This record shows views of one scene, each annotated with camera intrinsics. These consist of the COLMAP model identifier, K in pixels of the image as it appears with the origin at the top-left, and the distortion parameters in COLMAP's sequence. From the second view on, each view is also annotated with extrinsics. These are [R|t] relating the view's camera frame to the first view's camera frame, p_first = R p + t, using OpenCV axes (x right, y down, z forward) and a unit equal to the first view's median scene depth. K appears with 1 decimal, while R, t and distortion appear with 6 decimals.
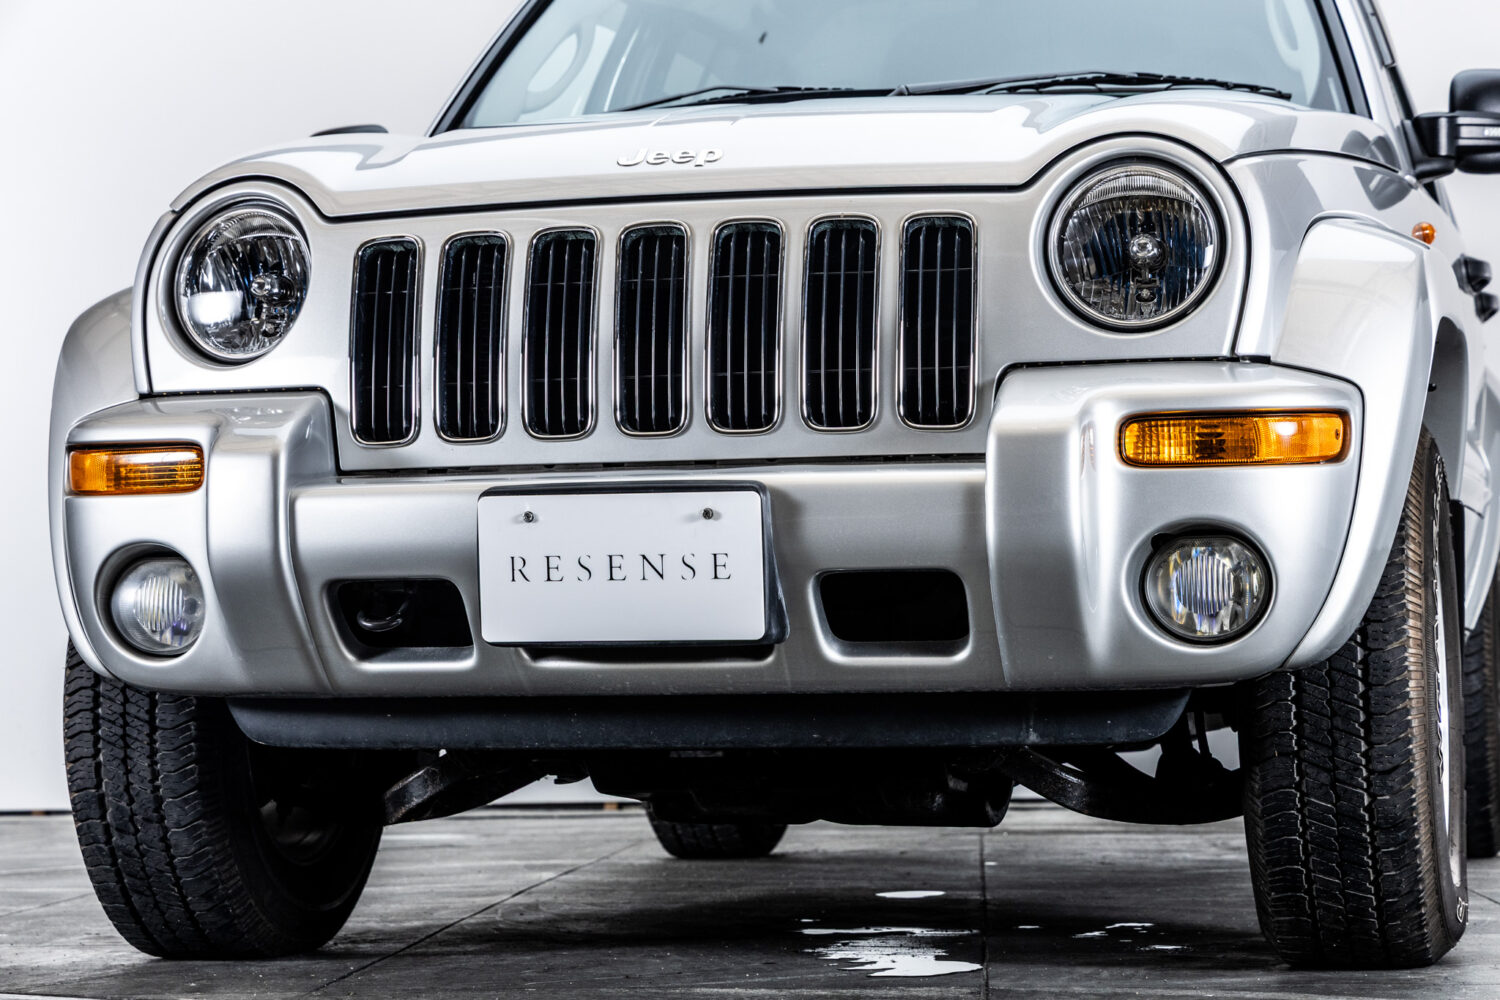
lens RADIAL K [[3487.5, 0, 750.0], [0, 3487.5, 500.0], [0, 0, 1]] dist [-0.019349, 0.409062]
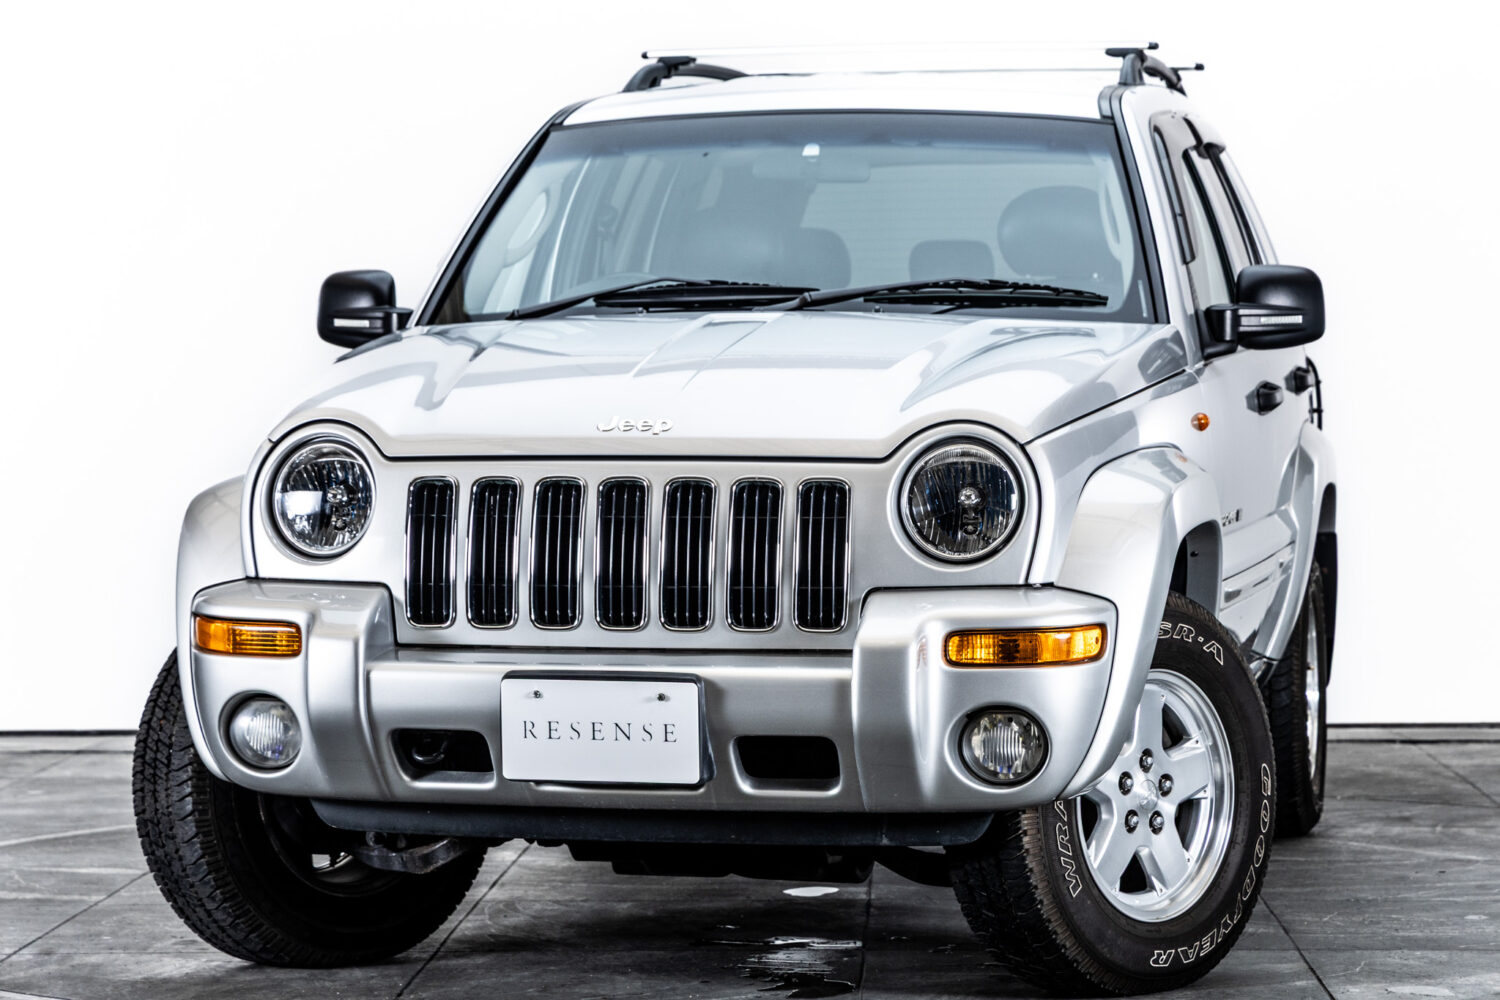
lens RADIAL K [[4228.0, 0, 750.0], [0, 4228.0, 500.0], [0, 0, 1]] dist [0.106183, 0.714867]
pose [[0.999647, 0.011502, 0.023953, -0.017345], [-0.013307, 0.996970, 0.076636, -0.203310], [-0.022999, -0.076928, 0.996771, -0.716540]]
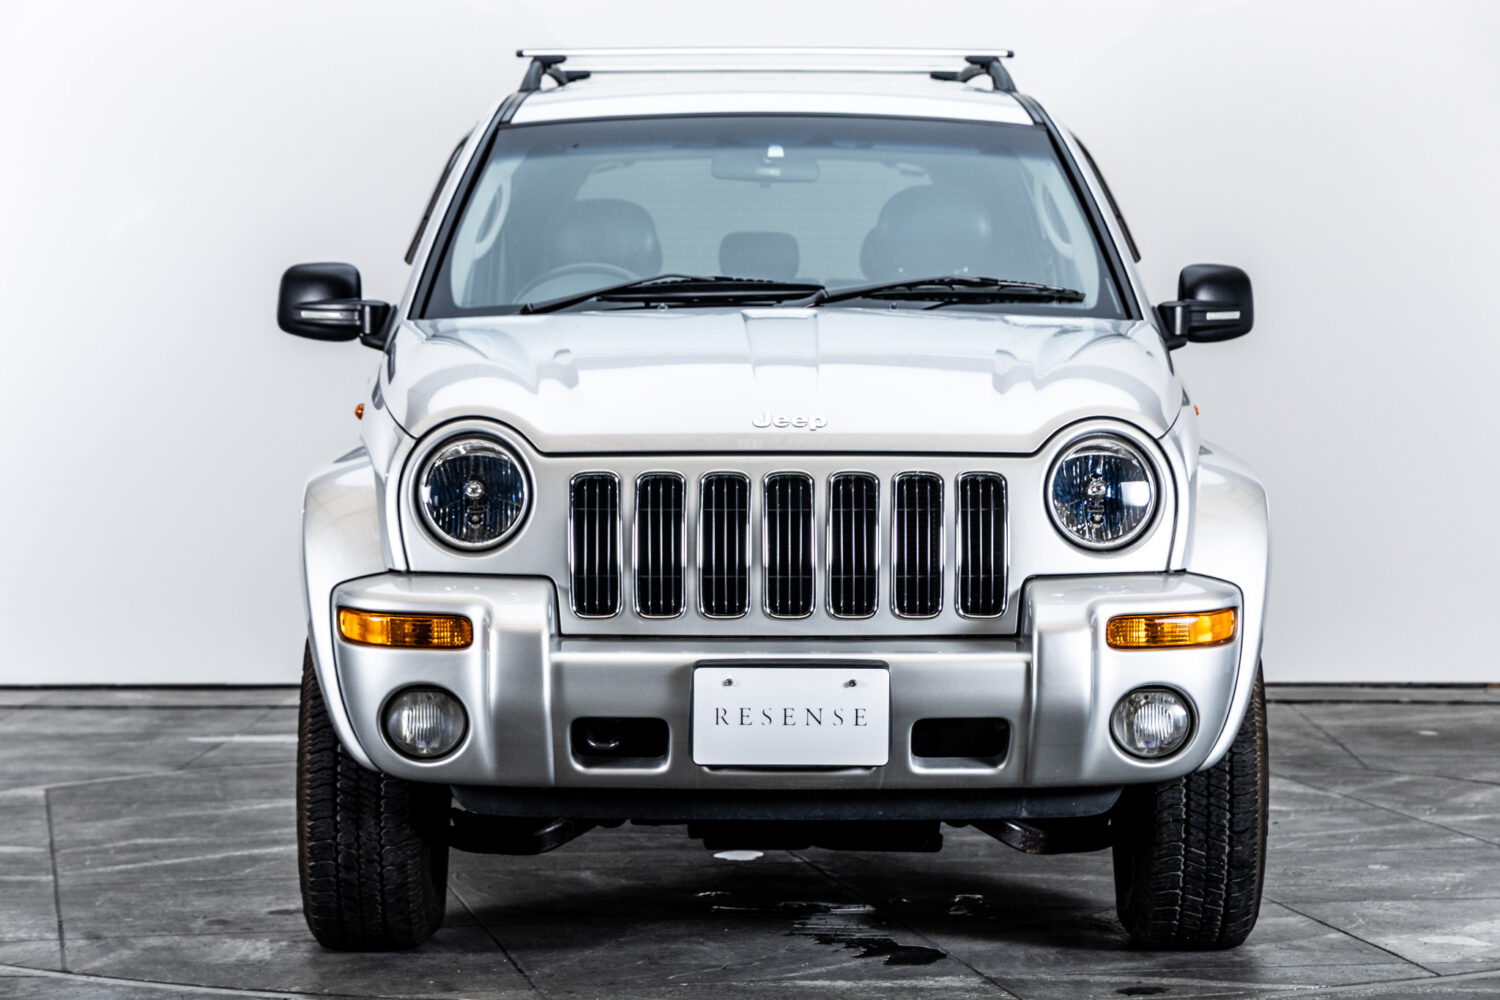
lens RADIAL K [[4002.2, 0, 750.0], [0, 4002.2, 500.0], [0, 0, 1]] dist [-0.008918, -0.021476]
pose [[0.967265, 0.003088, 0.253750, -0.474361], [-0.025527, 0.996038, 0.085188, -0.212245], [-0.252481, -0.088877, 0.963511, -0.631021]]
